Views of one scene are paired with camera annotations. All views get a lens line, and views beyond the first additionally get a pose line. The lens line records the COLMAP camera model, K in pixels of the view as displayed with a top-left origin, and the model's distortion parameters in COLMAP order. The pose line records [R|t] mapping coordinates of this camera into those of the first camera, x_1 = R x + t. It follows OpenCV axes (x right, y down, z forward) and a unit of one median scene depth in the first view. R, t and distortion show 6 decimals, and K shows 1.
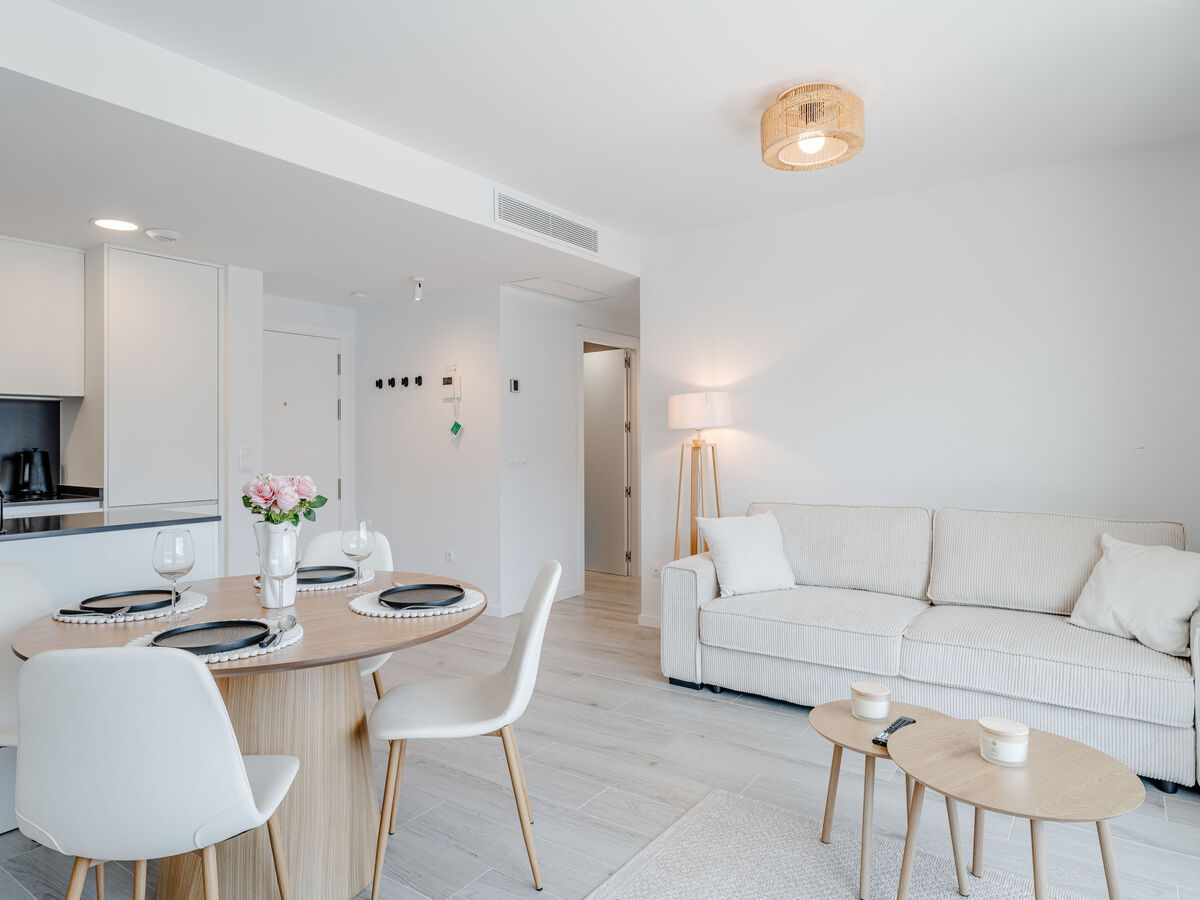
lens RADIAL K [[750.3, 0, 595.7], [0, 750.3, 430.7], [0, 0, 1]] dist [-0.002693, 0.004444]
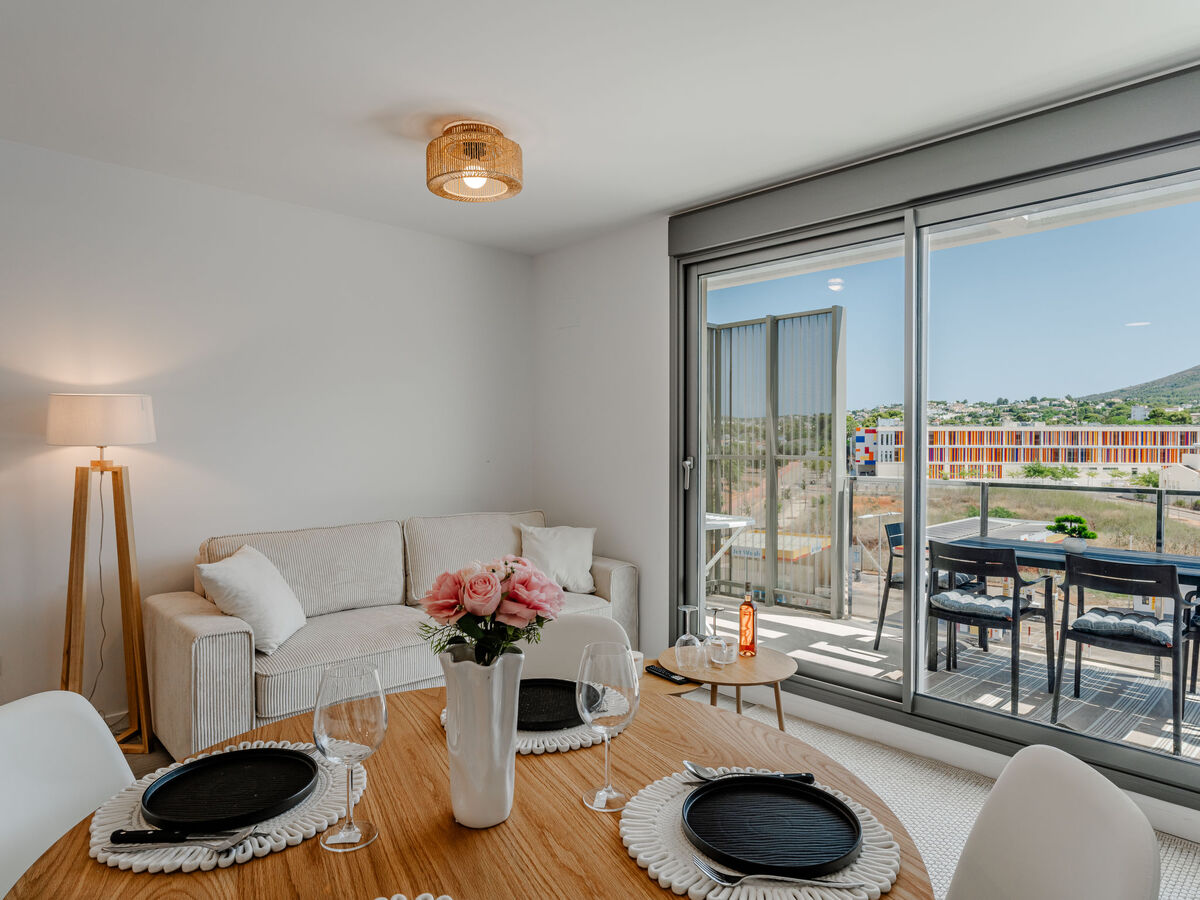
lens RADIAL K [[723.2, 0, 600.0], [0, 723.2, 450.0], [0, 0, 1]] dist [0.001354, 0.002647]
pose [[0.201206, -0.006660, 0.979526, -0.531938], [-0.012104, 0.999884, 0.009285, -0.013919], [-0.979474, -0.013725, 0.201102, 0.487801]]
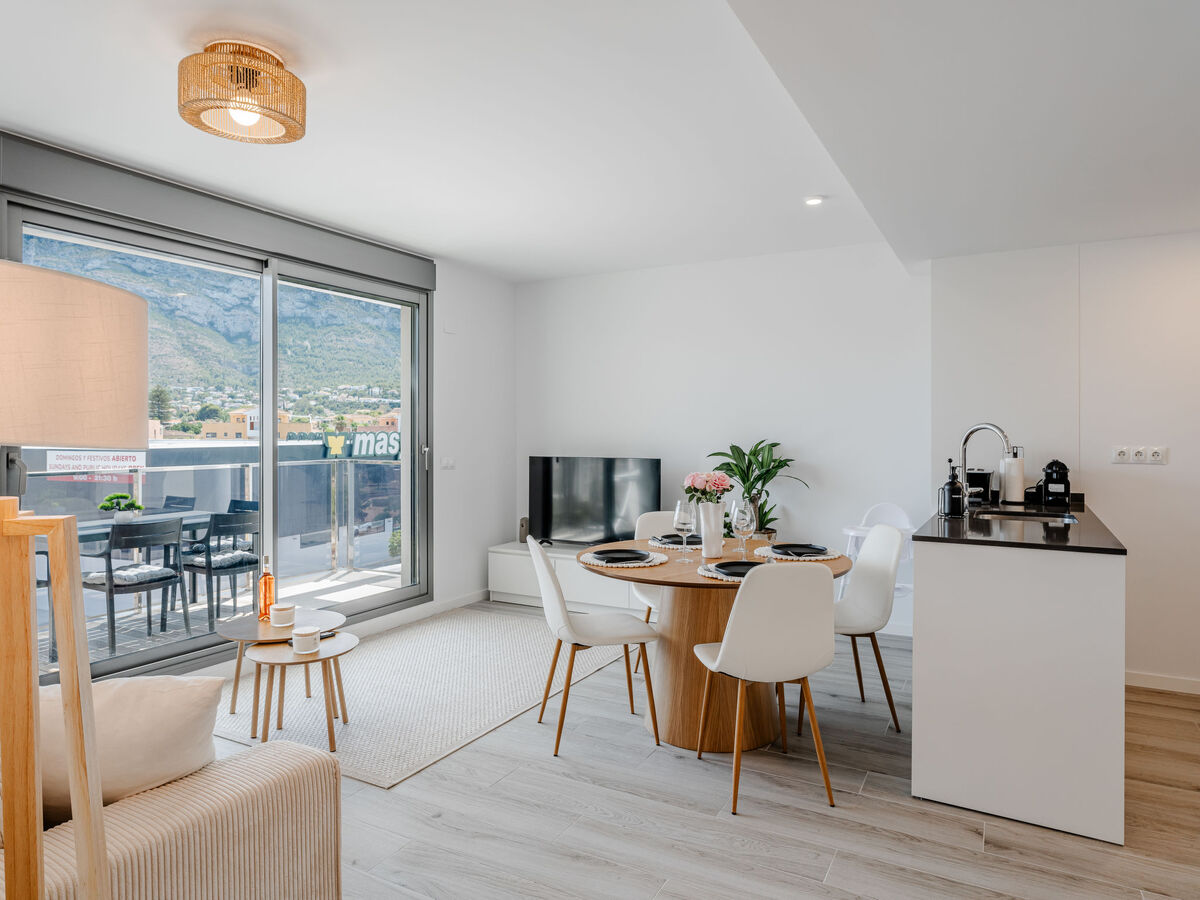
lens RADIAL K [[750.3, 0, 595.7], [0, 750.3, 430.7], [0, 0, 1]] dist [-0.002693, 0.004444]
pose [[-0.994565, 0.006429, -0.103918, -0.016937], [0.007552, 0.999917, -0.010414, -0.007280], [0.103843, -0.011143, -0.994531, 1.492933]]
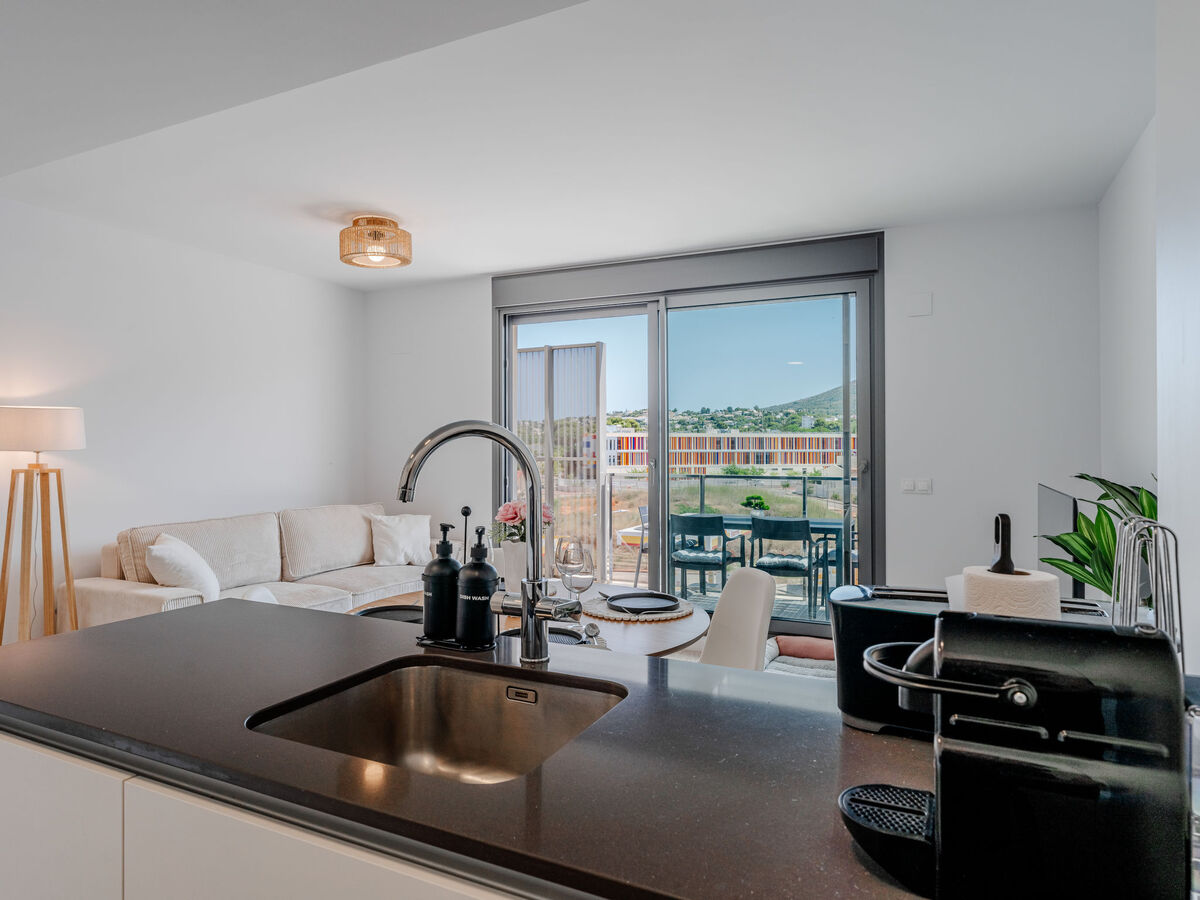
lens RADIAL K [[733.8, 0, 596.4], [0, 733.8, 442.3], [0, 0, 1]] dist [0.000432, 0.002060]
pose [[-0.156210, 0.011439, 0.987658, -0.919991], [-0.007244, 0.999893, -0.012726, -0.008599], [-0.987697, -0.009143, -0.156111, 0.630271]]
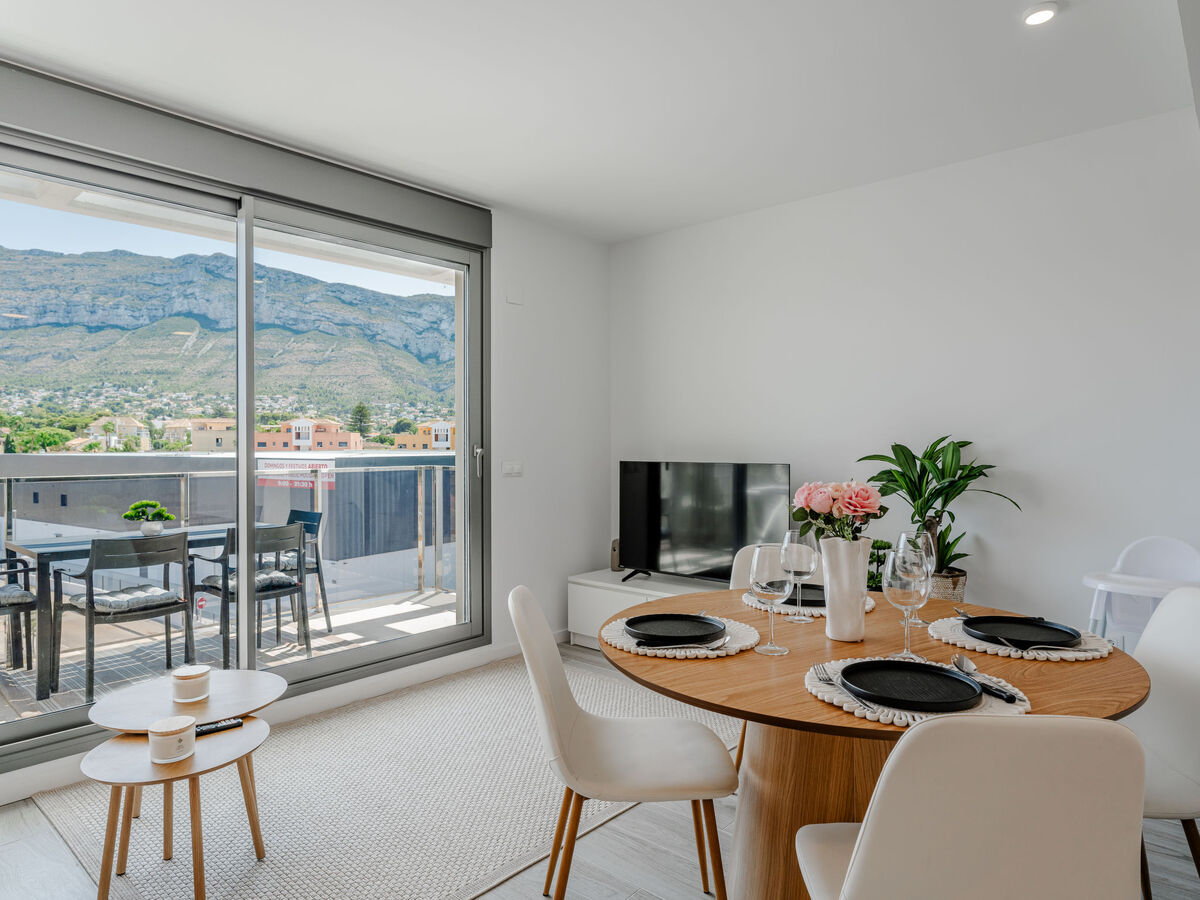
lens RADIAL K [[733.8, 0, 596.4], [0, 733.8, 442.3], [0, 0, 1]] dist [0.000432, 0.002060]
pose [[-0.993058, 0.008720, 0.117306, -0.146084], [0.007378, 0.999902, -0.011872, 0.012547], [-0.117398, -0.010924, -0.993025, 1.102083]]
